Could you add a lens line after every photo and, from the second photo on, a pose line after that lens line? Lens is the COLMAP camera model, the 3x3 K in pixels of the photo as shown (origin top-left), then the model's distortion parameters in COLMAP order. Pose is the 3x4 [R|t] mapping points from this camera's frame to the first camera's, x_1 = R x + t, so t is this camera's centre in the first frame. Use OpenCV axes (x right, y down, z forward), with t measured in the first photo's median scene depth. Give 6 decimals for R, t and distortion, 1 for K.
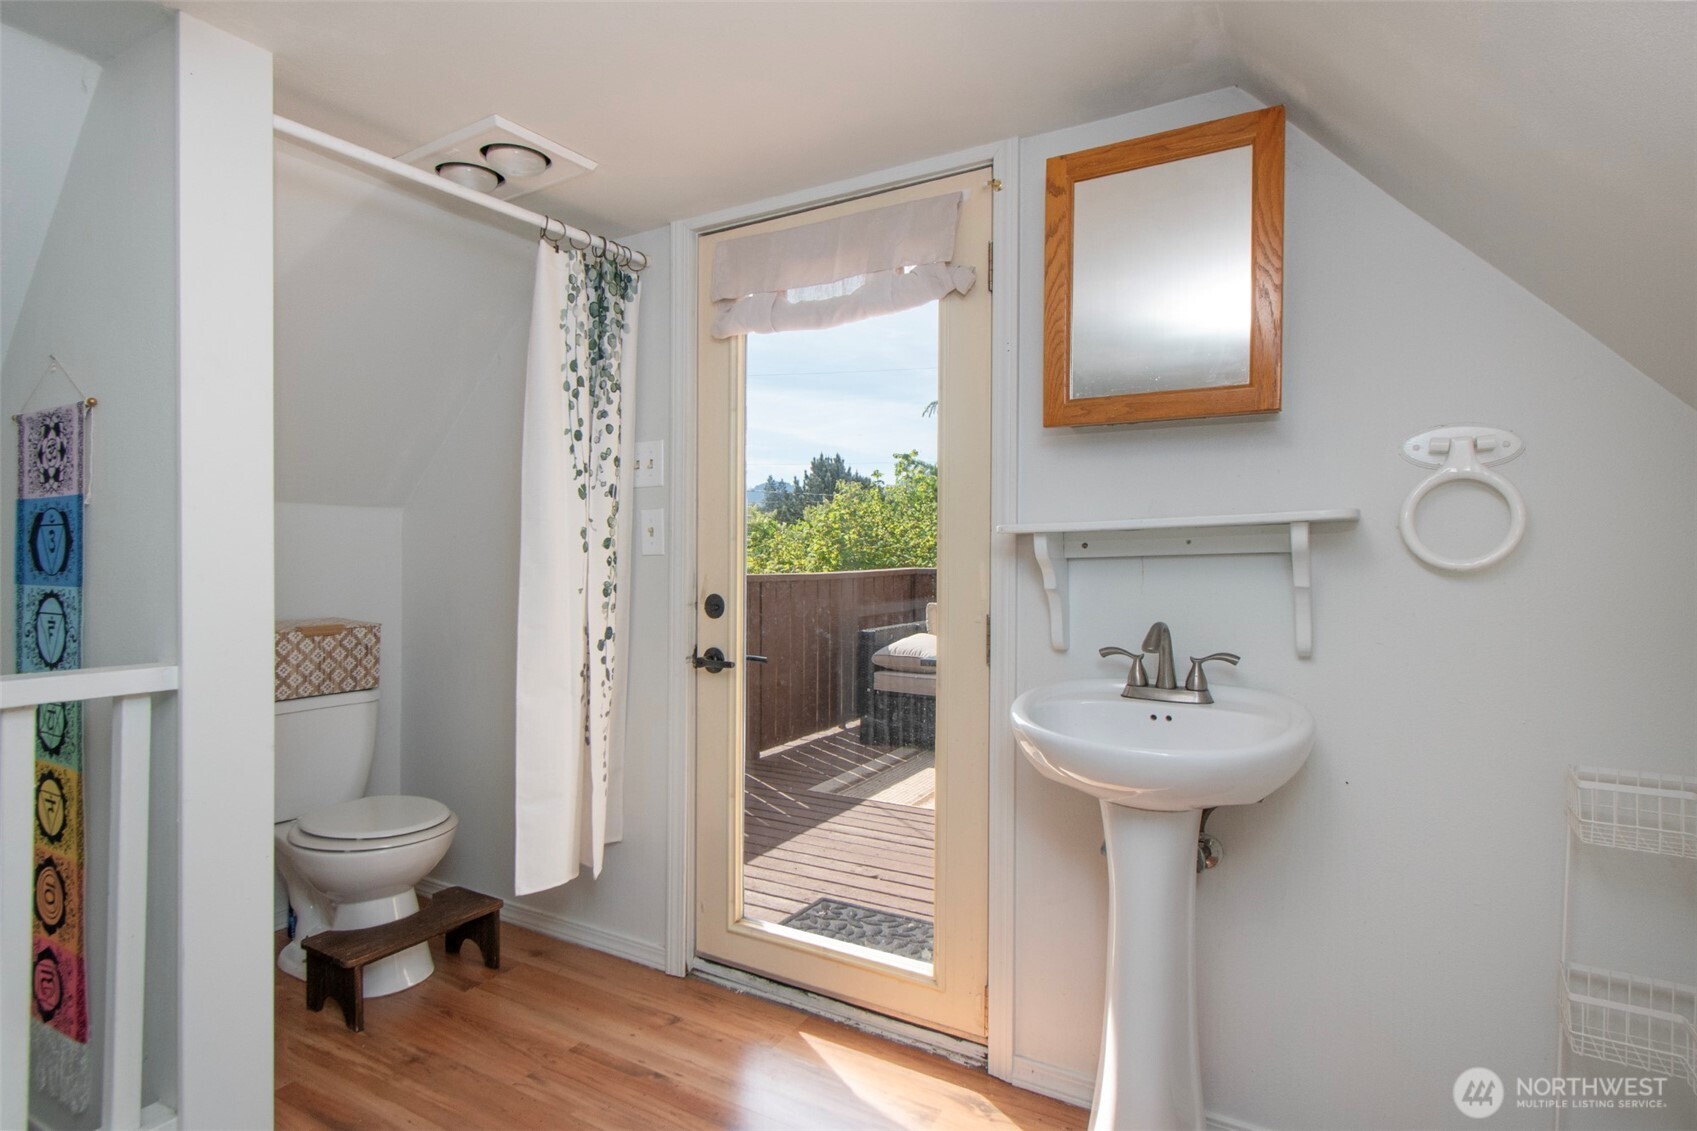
lens RADIAL K [[897.3, 0, 847.8], [0, 897.3, 571.4], [0, 0, 1]] dist [0.006558, 0.001808]
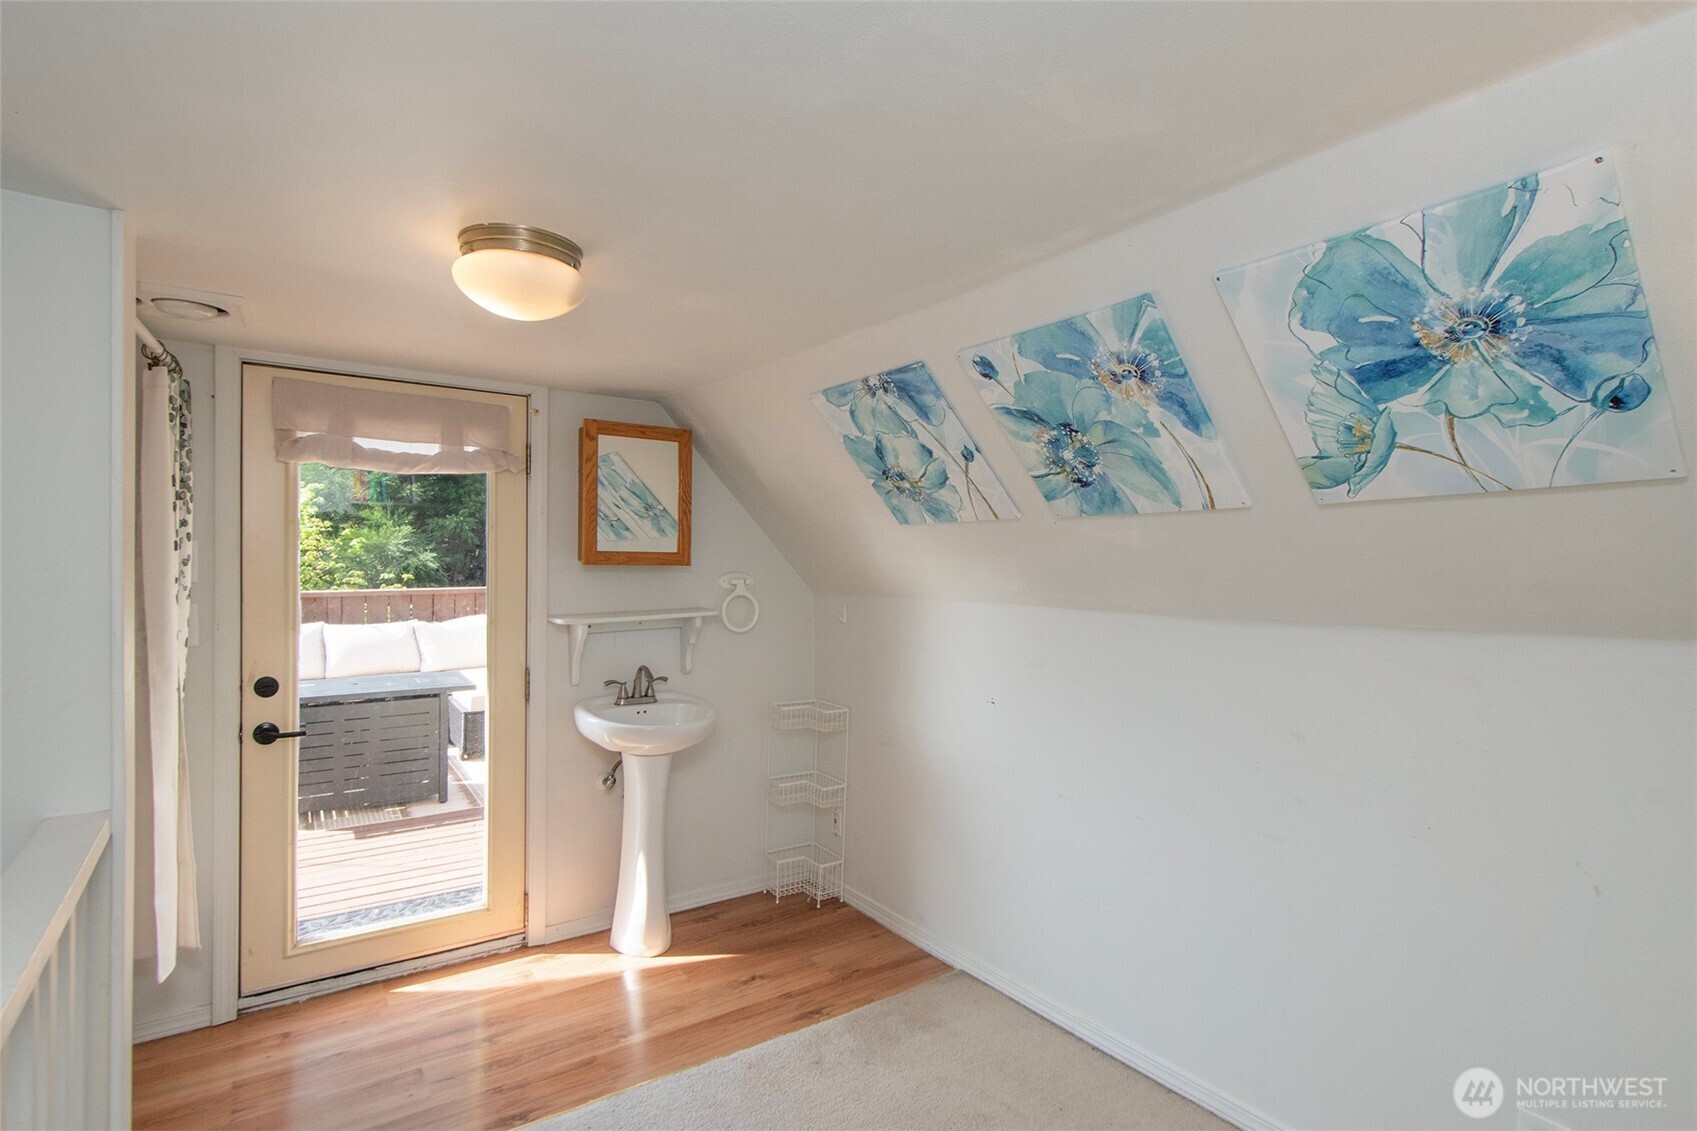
lens RADIAL K [[897.3, 0, 846.9], [0, 897.3, 562.3], [0, 0, 1]] dist [0.006558, 0.001808]
pose [[0.390373, -0.006224, 0.920636, -1.007585], [-0.002059, 0.999969, 0.007633, -0.145450], [-0.920655, -0.004875, 0.390348, -0.162137]]
